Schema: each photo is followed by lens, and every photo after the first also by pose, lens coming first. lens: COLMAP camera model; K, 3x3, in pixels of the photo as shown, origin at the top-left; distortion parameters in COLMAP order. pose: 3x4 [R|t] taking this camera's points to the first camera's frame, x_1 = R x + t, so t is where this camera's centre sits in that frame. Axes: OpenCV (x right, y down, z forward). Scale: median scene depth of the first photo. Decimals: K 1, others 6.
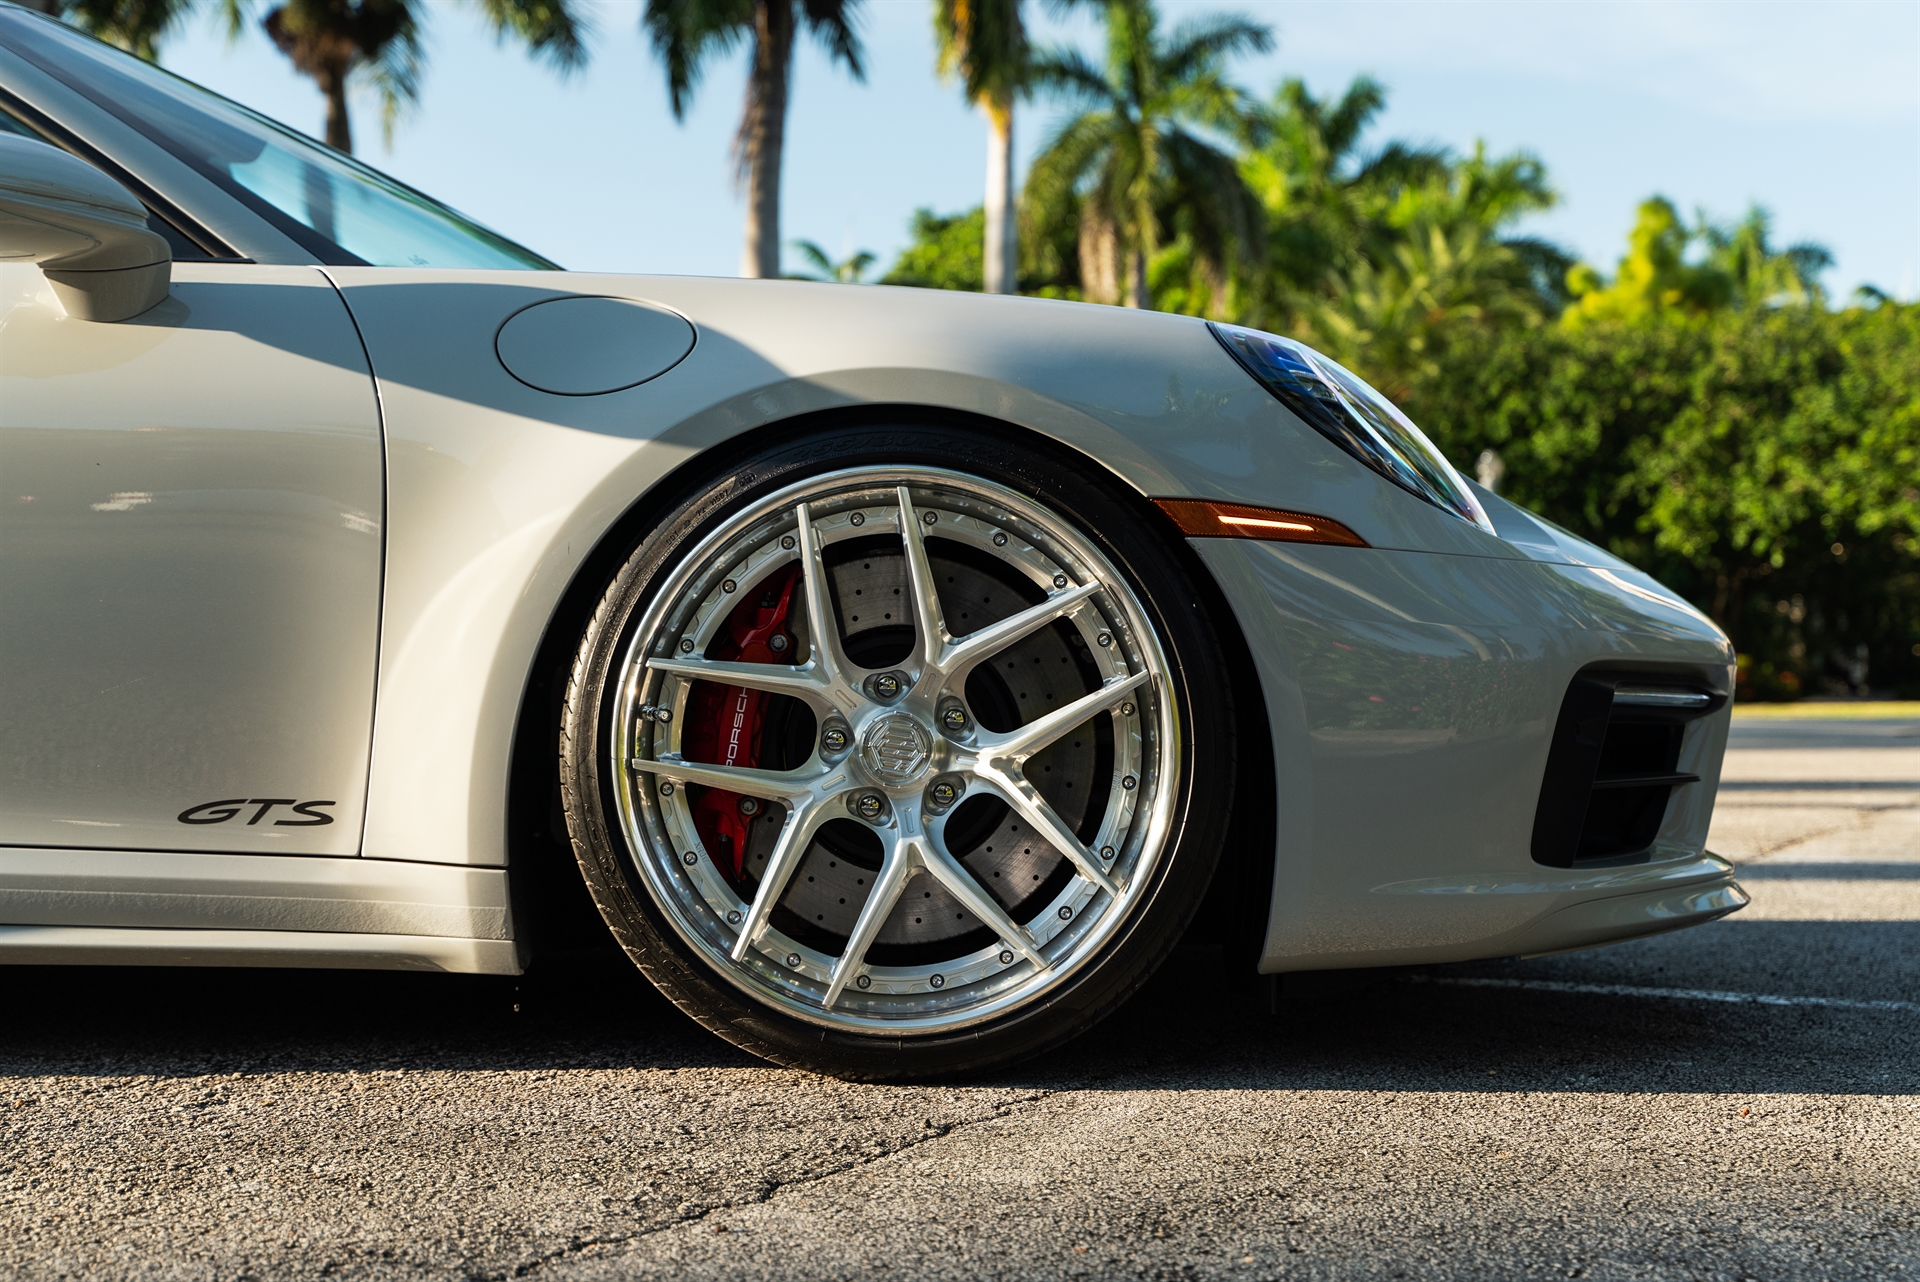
lens RADIAL K [[3016.8, 0, 960.0], [0, 3016.8, 641.0], [0, 0, 1]] dist [-0.001925, -0.036749]
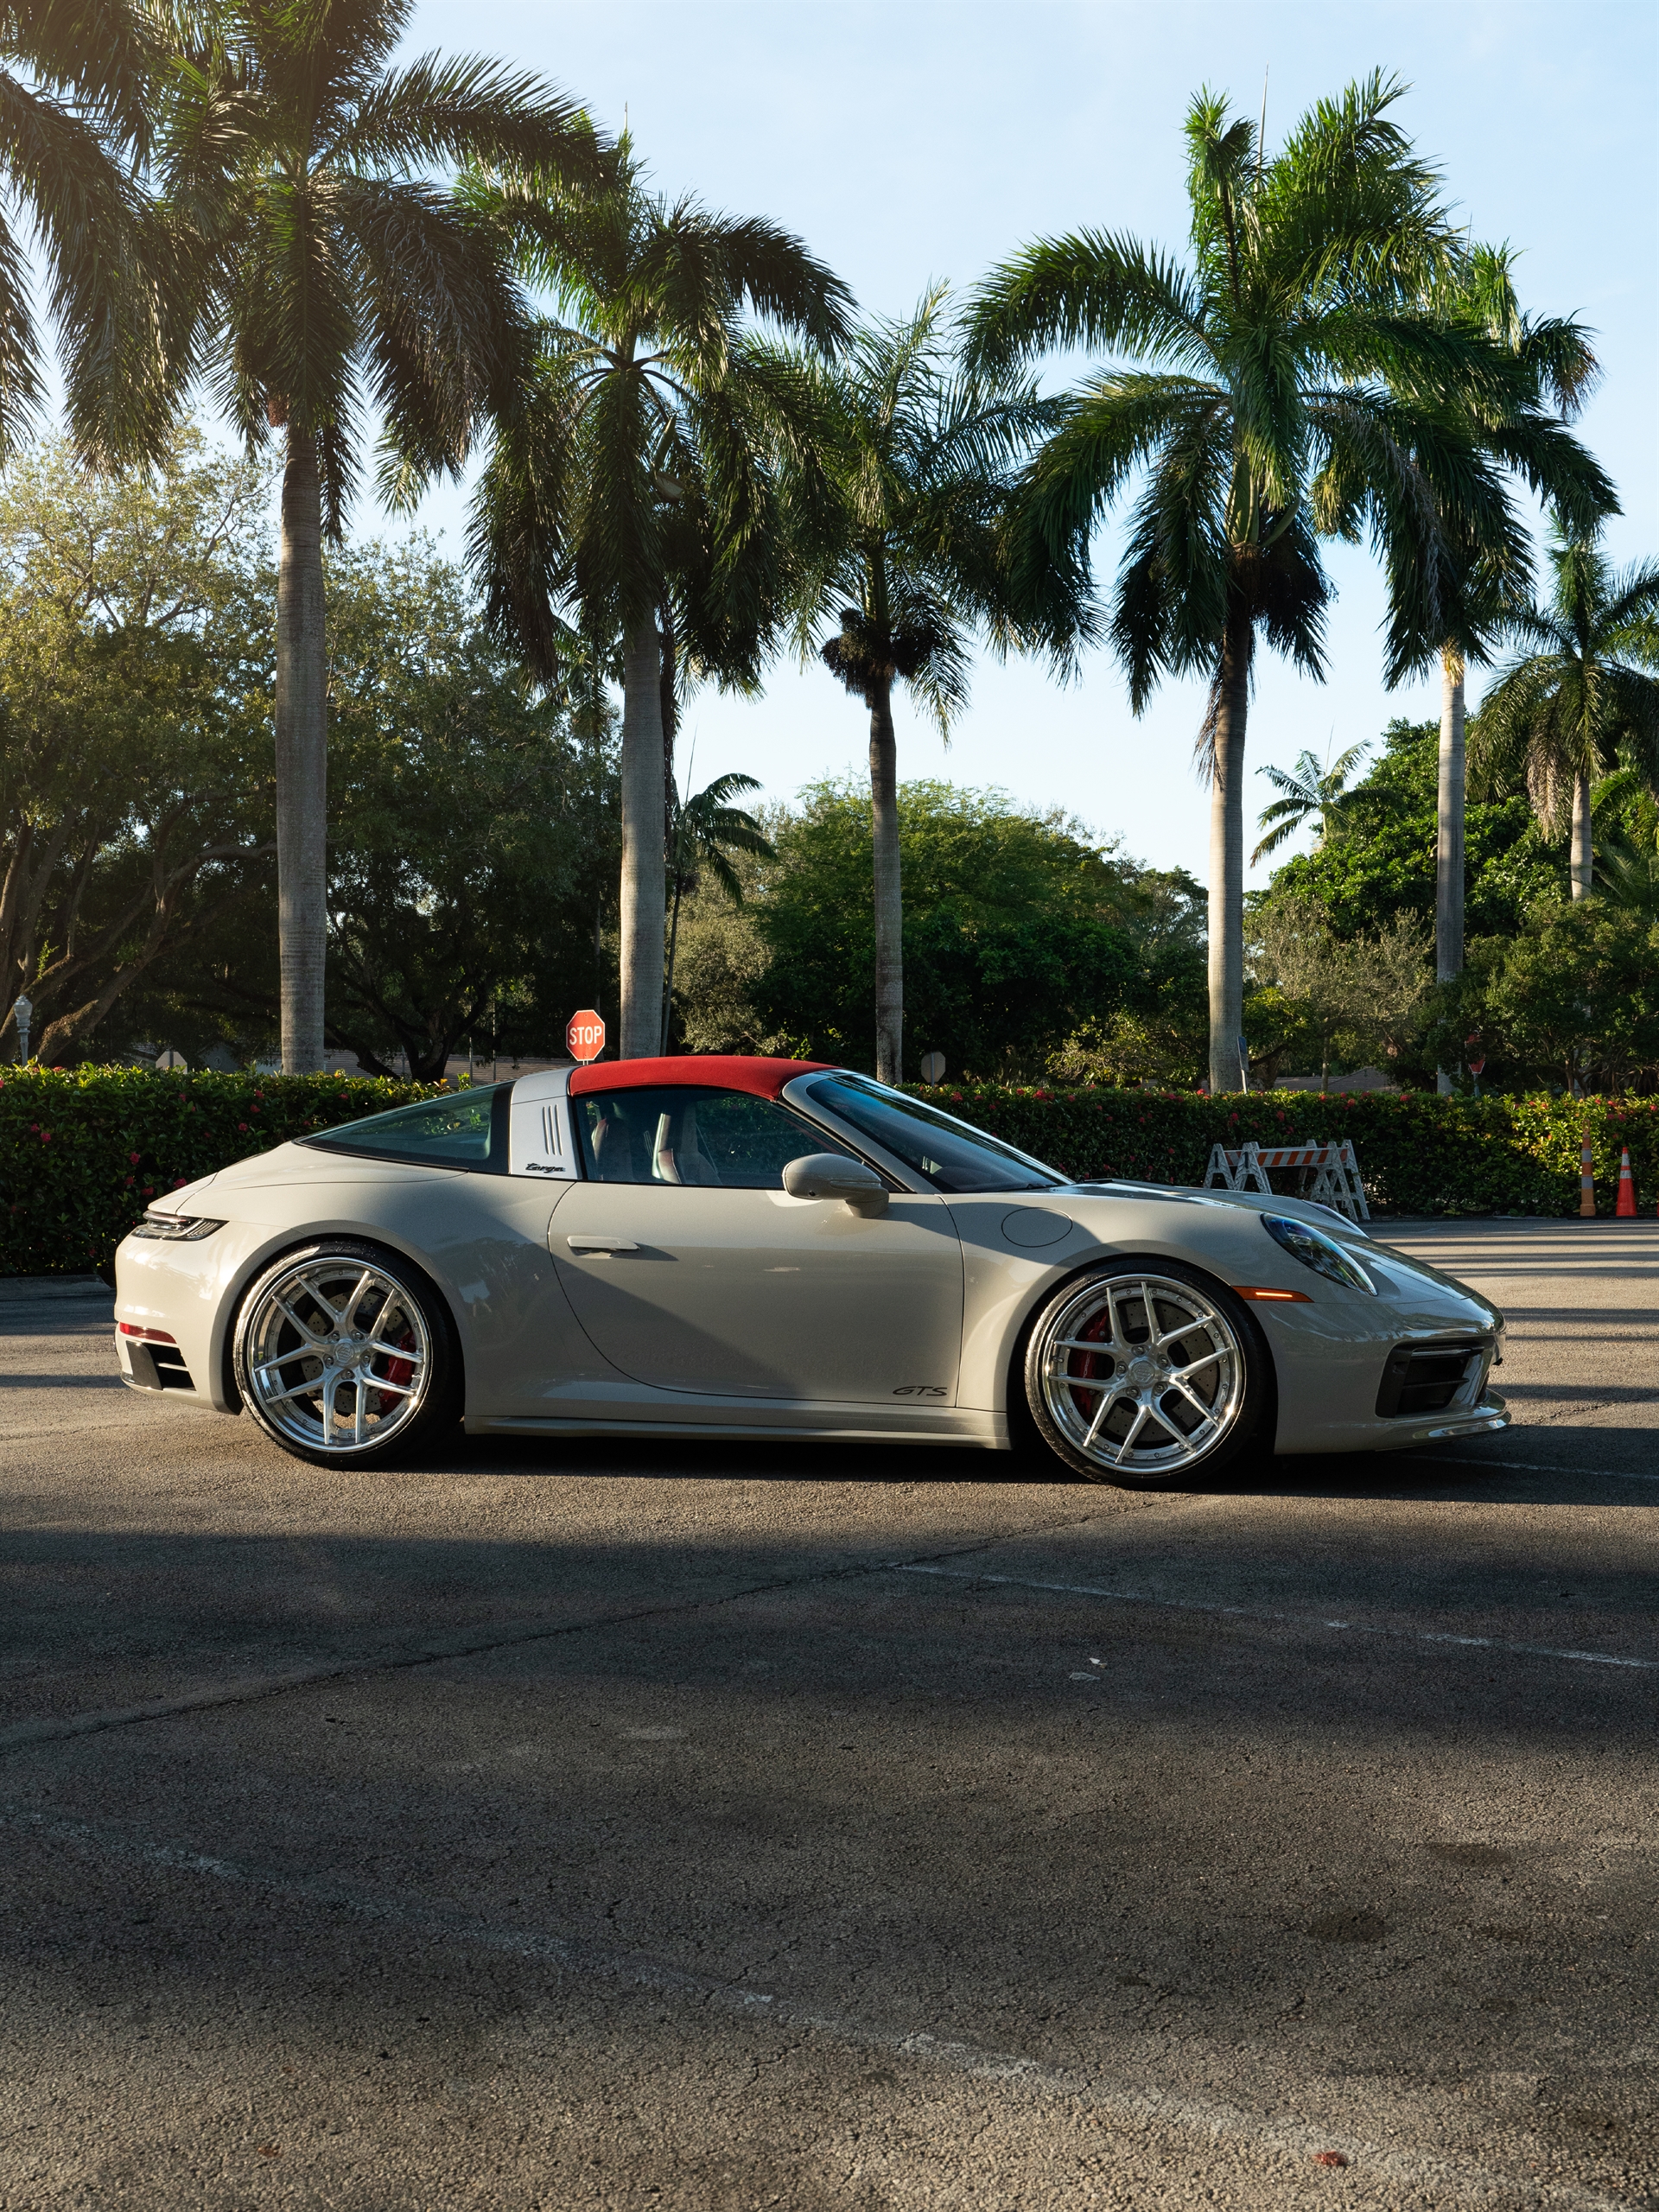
lens RADIAL K [[3454.4, 0, 945.7], [0, 3454.4, 1105.4], [0, 0, 1]] dist [0.006351, -0.025709]
pose [[0.985242, 0.003857, -0.171122, 0.349730], [0.000442, 0.999685, 0.025077, -0.295834], [0.171165, -0.024783, 0.984931, -2.212664]]
